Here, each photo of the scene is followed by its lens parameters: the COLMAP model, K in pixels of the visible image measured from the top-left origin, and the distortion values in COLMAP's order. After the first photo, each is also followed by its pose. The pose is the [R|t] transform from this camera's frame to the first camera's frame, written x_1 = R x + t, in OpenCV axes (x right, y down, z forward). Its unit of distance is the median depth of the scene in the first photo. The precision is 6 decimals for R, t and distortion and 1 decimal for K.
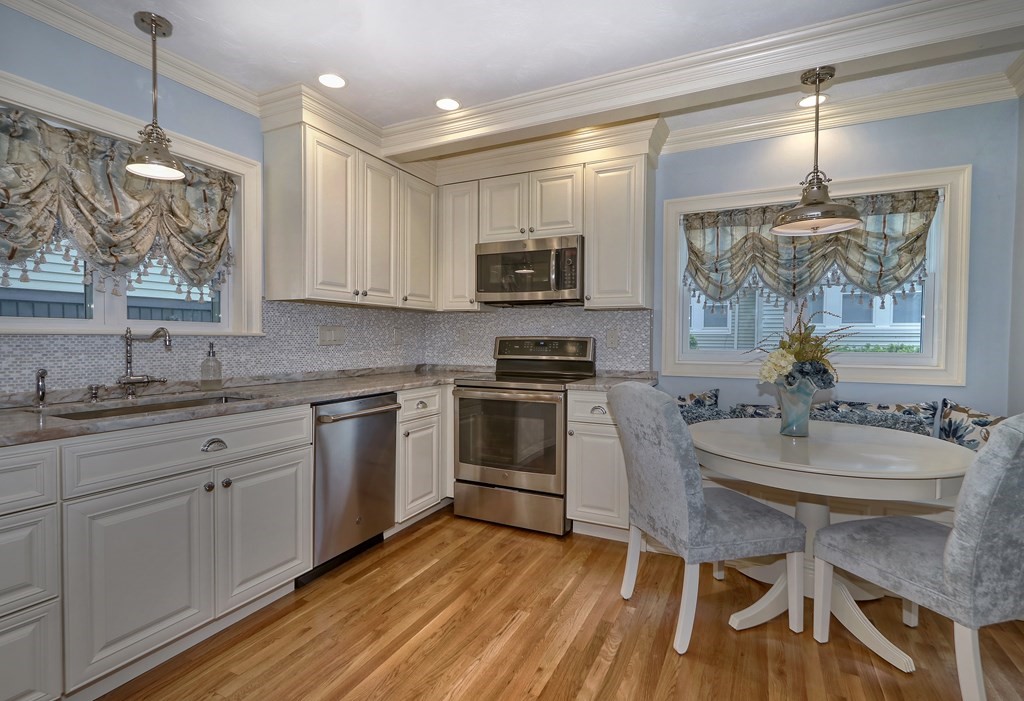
lens RADIAL K [[509.8, 0, 490.8], [0, 509.8, 347.8], [0, 0, 1]] dist [0.003205, -0.000626]
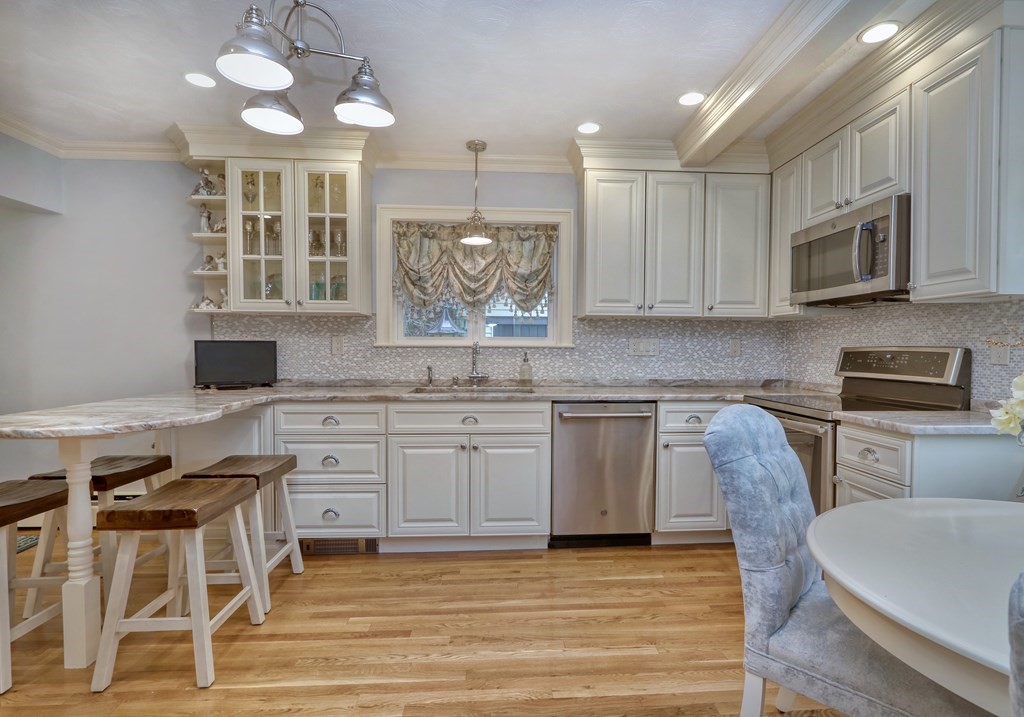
lens RADIAL K [[509.8, 0, 511.9], [0, 509.8, 359.7], [0, 0, 1]] dist [0.003205, -0.000626]
pose [[0.495406, 0.016838, -0.868498, 0.616042], [-0.019280, 0.999779, 0.008385, -0.000166], [0.868447, 0.012591, 0.495622, 0.274635]]
